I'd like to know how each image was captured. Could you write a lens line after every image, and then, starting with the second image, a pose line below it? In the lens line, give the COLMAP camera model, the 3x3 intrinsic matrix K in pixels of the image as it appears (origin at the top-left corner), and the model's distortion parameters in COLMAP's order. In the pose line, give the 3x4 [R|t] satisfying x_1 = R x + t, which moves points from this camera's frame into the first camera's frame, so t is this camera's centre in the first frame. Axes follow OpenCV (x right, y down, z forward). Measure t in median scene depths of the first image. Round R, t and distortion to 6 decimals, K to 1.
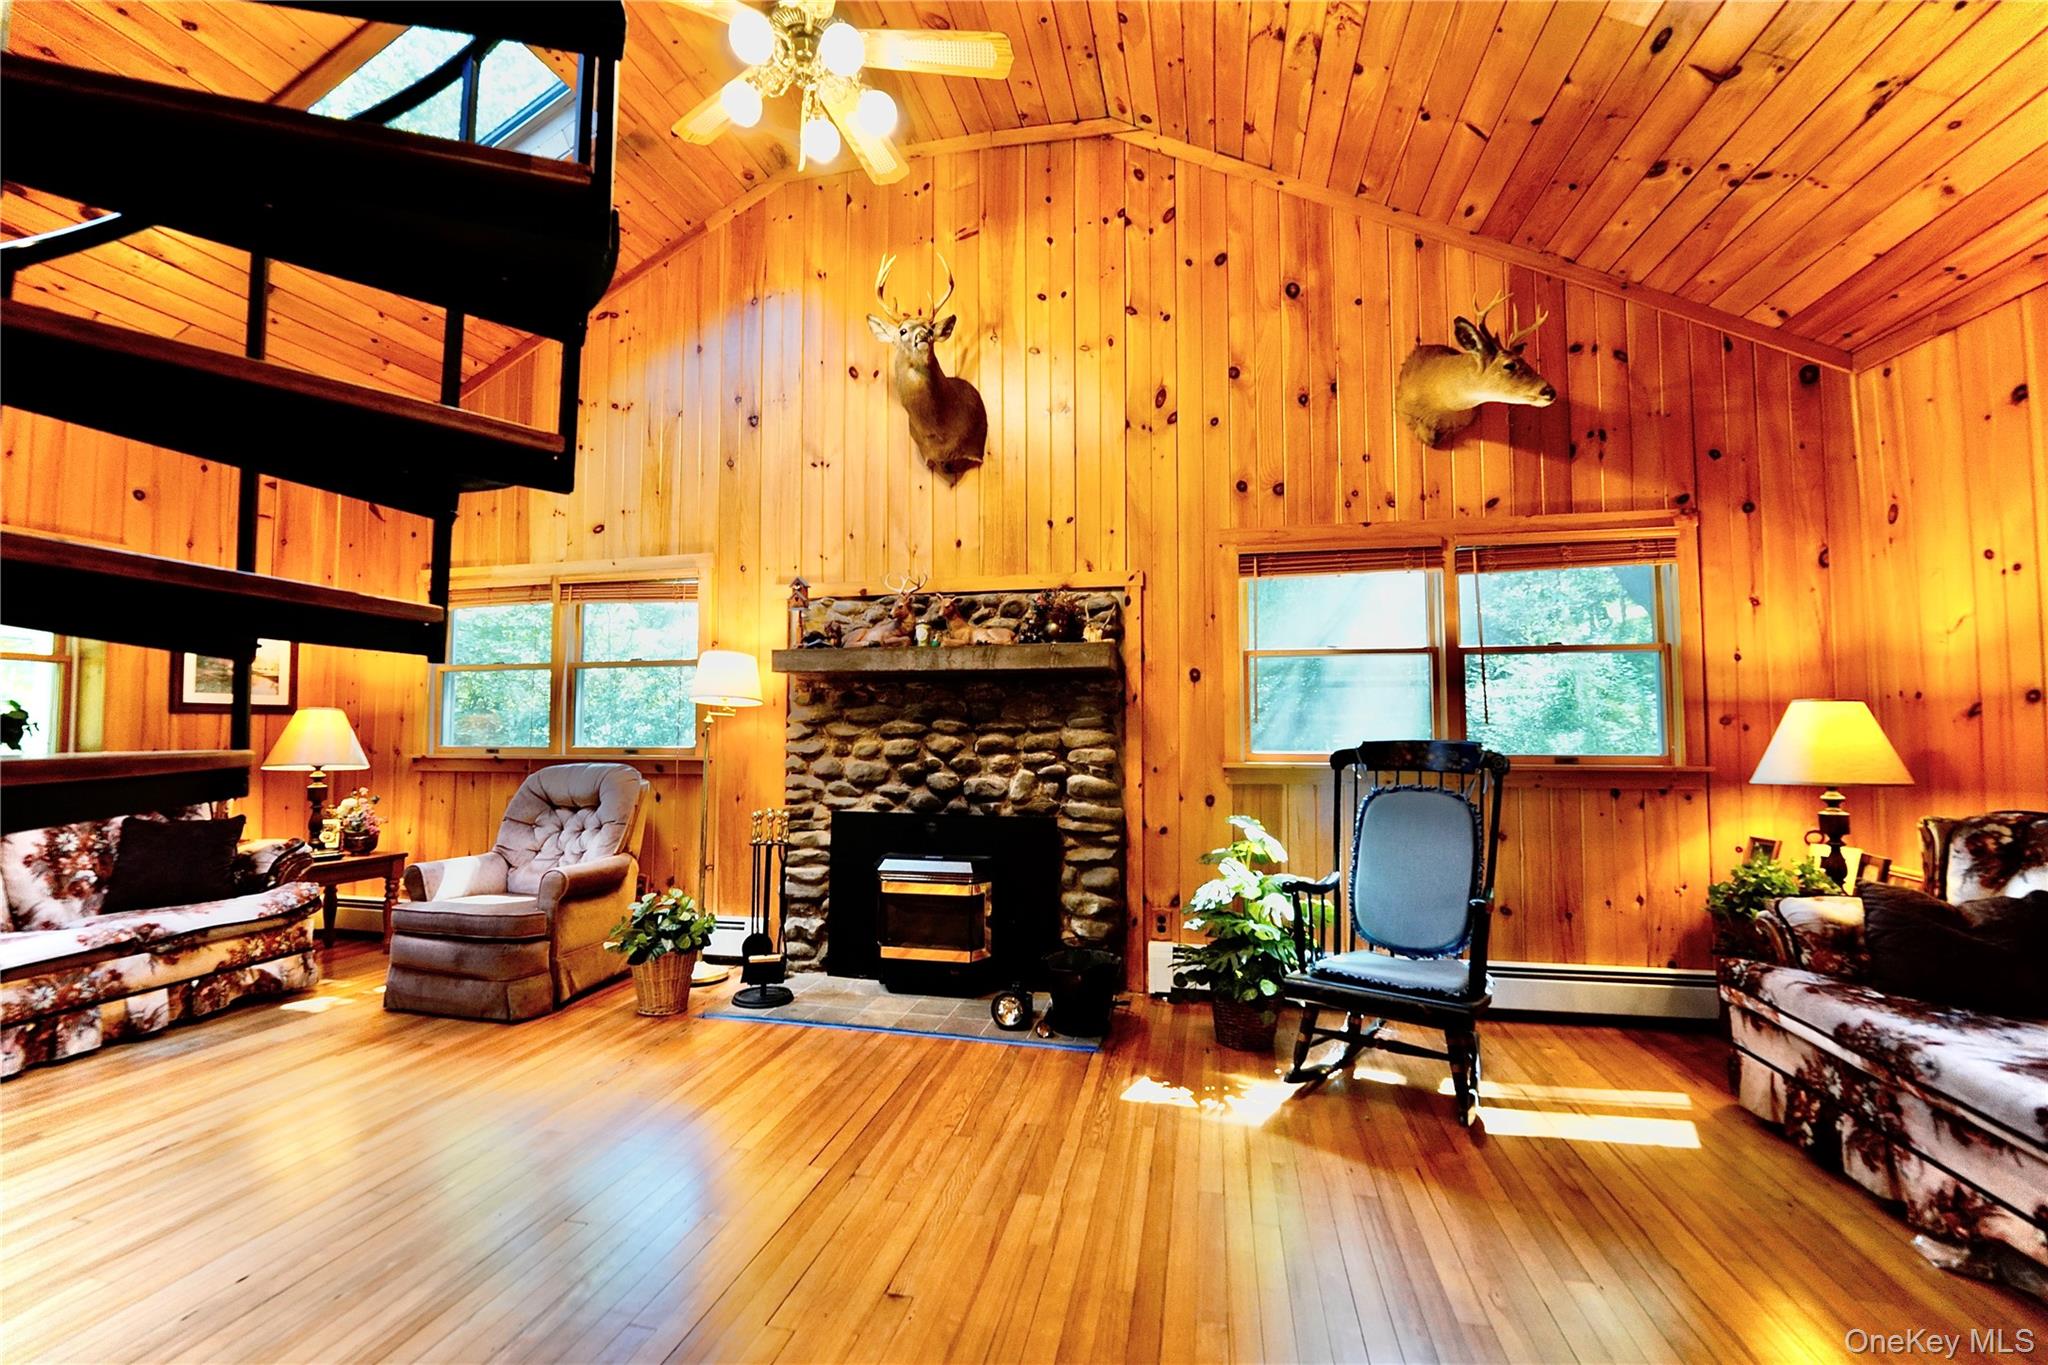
lens RADIAL K [[857.4, 0, 1011.4], [0, 857.4, 677.3], [0, 0, 1]] dist [-0.023577, 0.000126]
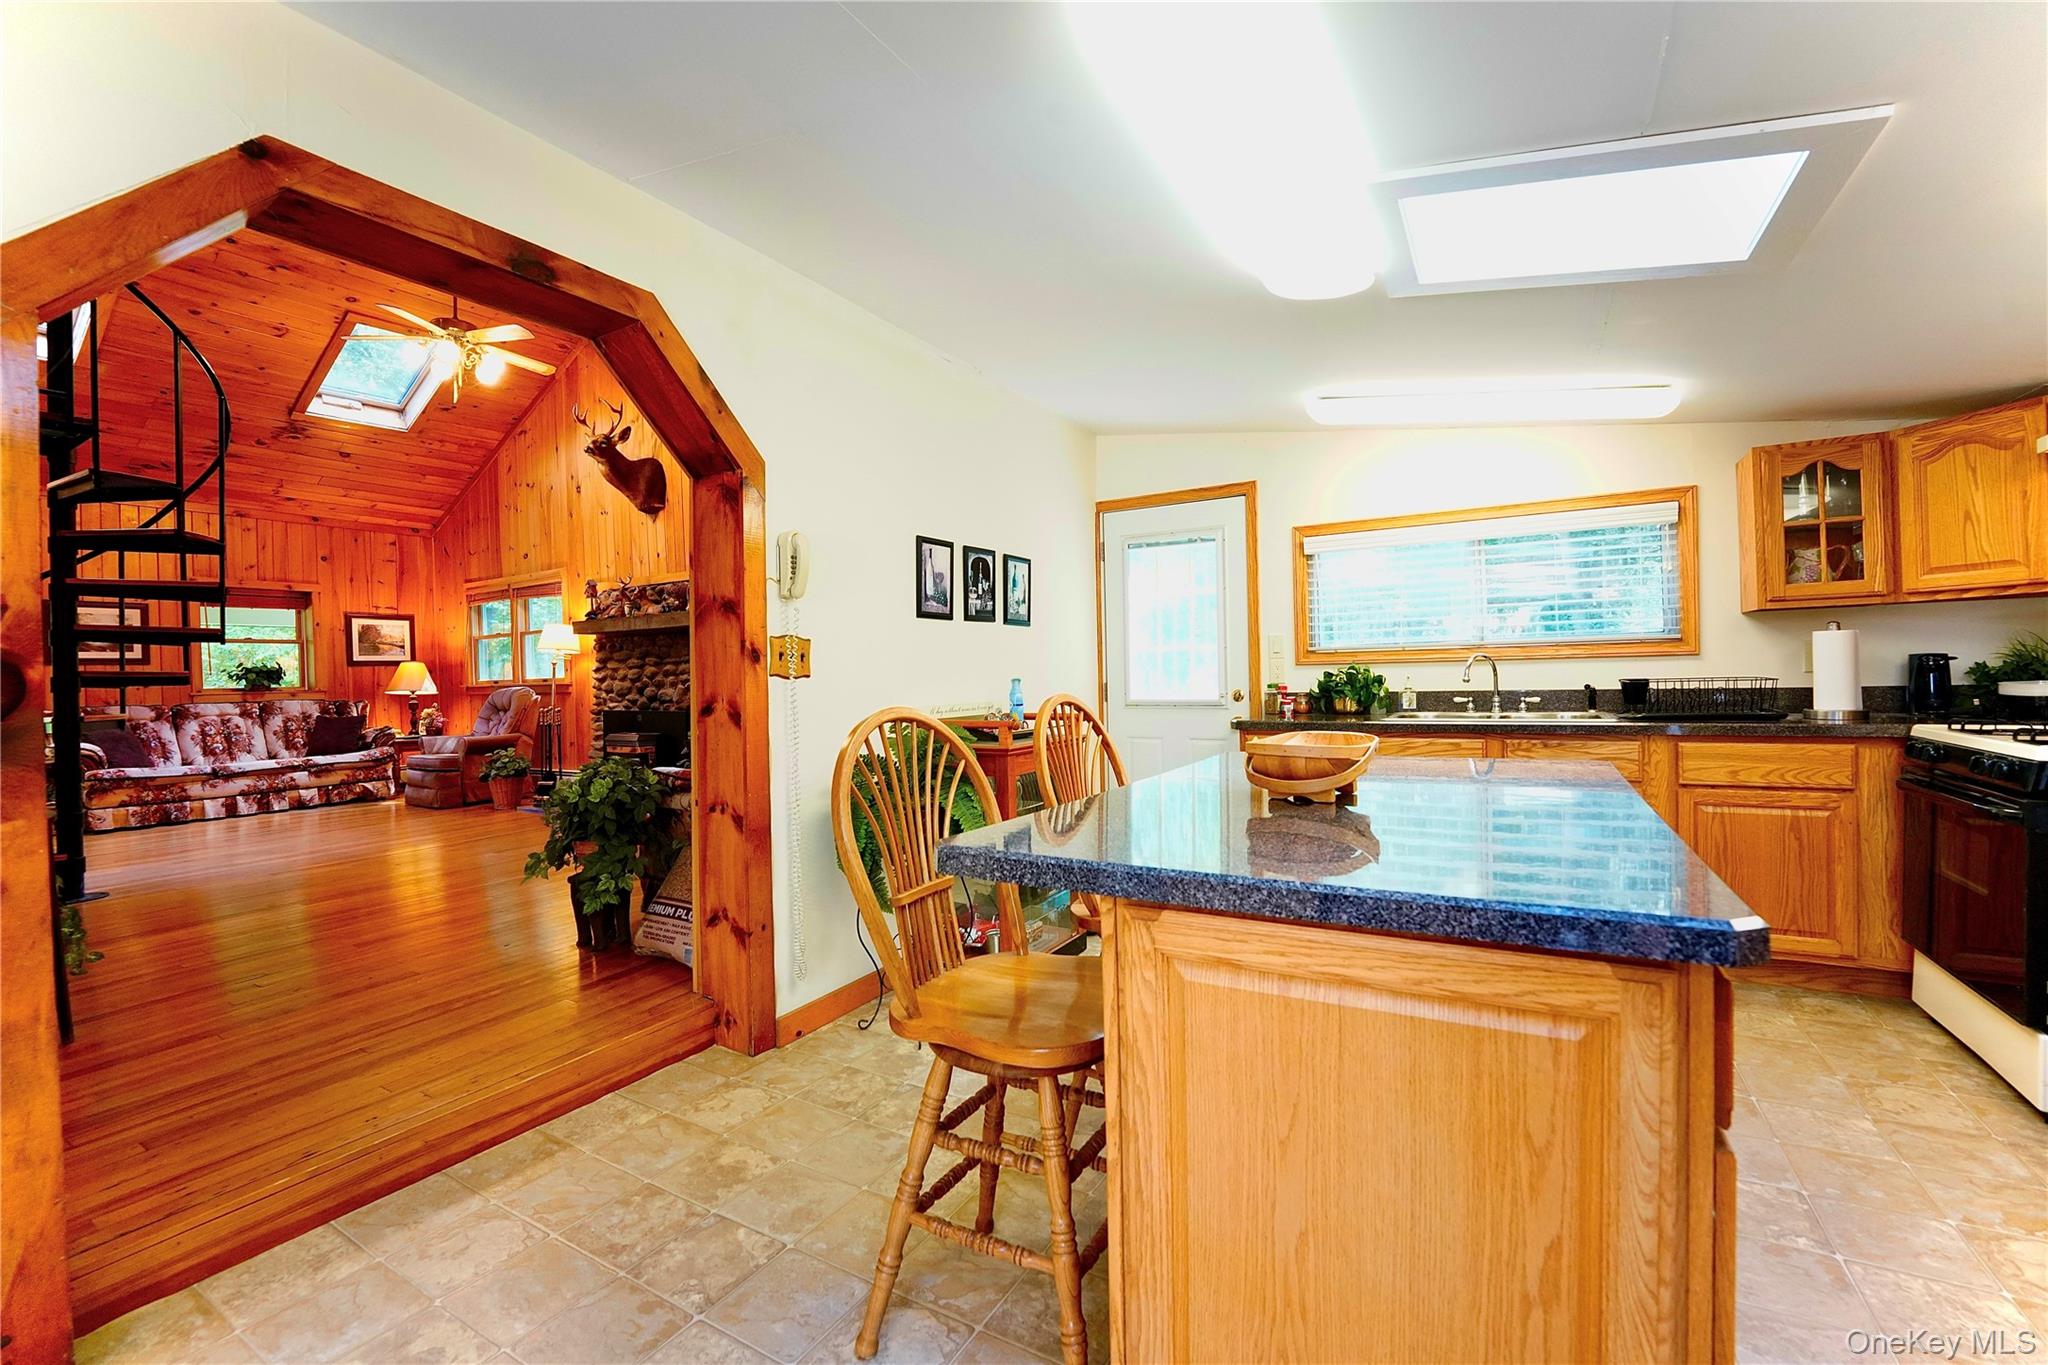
lens RADIAL K [[857.4, 0, 1011.4], [0, 857.4, 677.3], [0, 0, 1]] dist [-0.023577, 0.000126]
pose [[0.948462, -0.021183, -0.316183, 1.184419], [0.041171, 0.997544, 0.056670, 0.021528], [0.314206, -0.066767, 0.947004, -0.429619]]
